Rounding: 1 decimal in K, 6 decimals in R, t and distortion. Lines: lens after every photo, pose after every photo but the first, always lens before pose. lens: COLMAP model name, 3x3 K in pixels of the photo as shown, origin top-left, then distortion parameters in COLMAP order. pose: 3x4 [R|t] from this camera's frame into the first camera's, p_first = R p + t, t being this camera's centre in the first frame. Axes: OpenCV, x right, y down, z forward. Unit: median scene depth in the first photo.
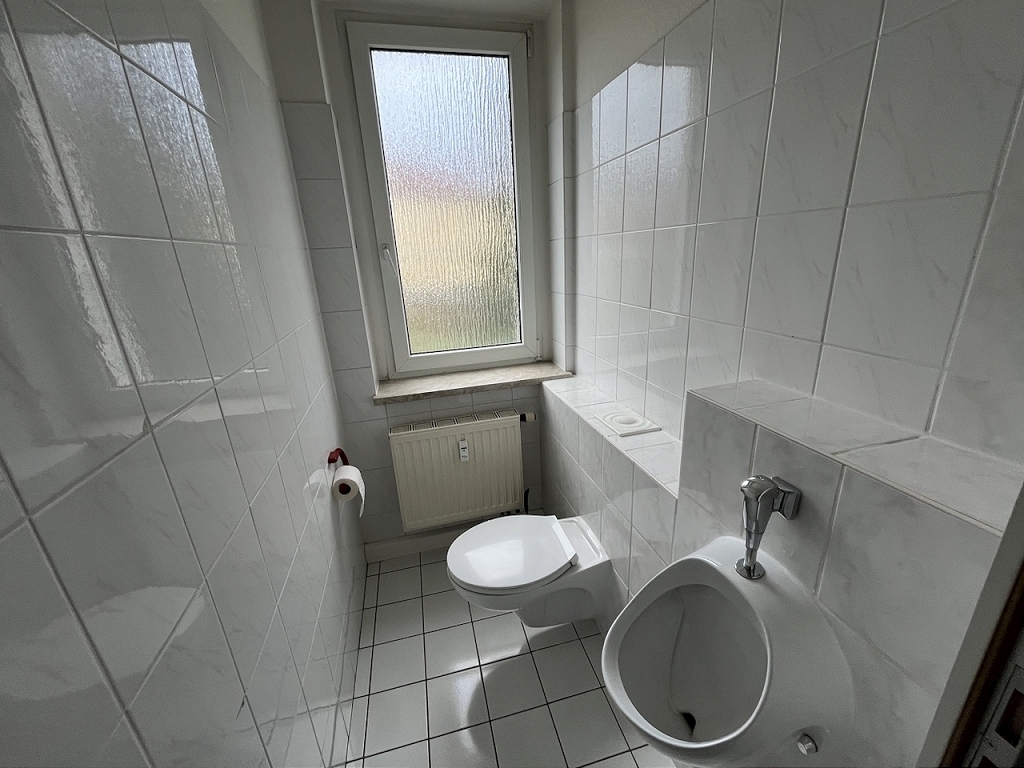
lens RADIAL K [[413.8, 0, 514.3], [0, 413.8, 387.7], [0, 0, 1]] dist [-0.001493, -0.000666]
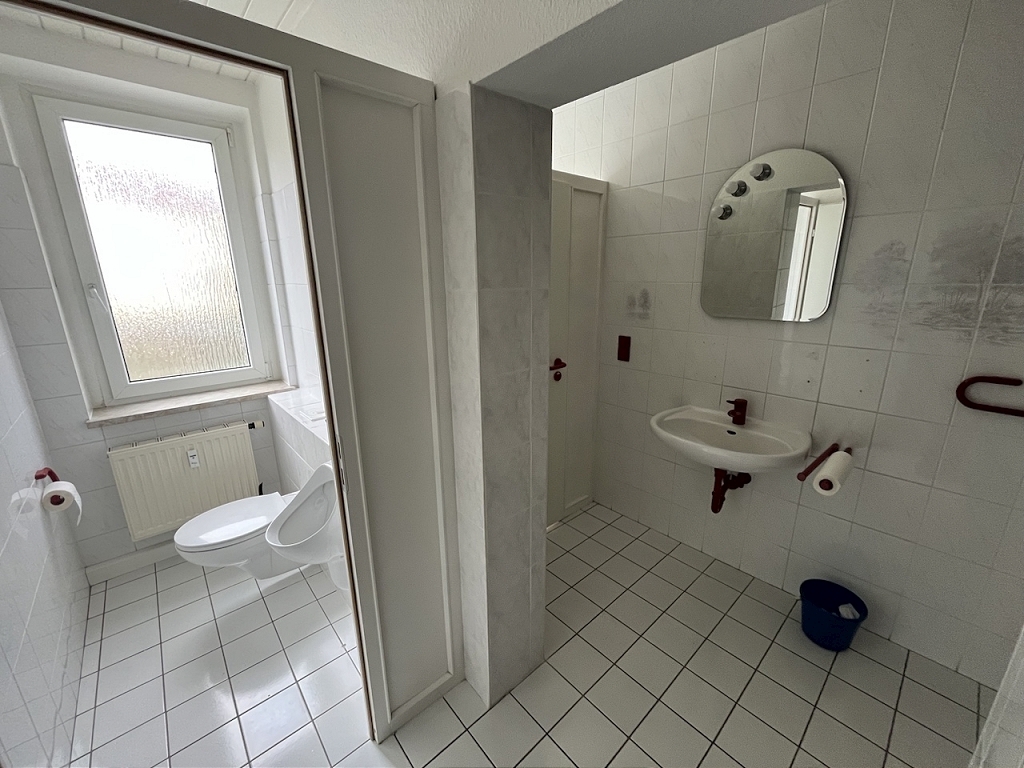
lens RADIAL K [[413.8, 0, 514.3], [0, 413.8, 387.7], [0, 0, 1]] dist [-0.001493, -0.000666]
pose [[0.885377, -0.079301, 0.458059, 0.165042], [0.109058, 0.993276, -0.038837, 0.097957], [-0.451900, 0.084340, 0.888073, -0.478902]]
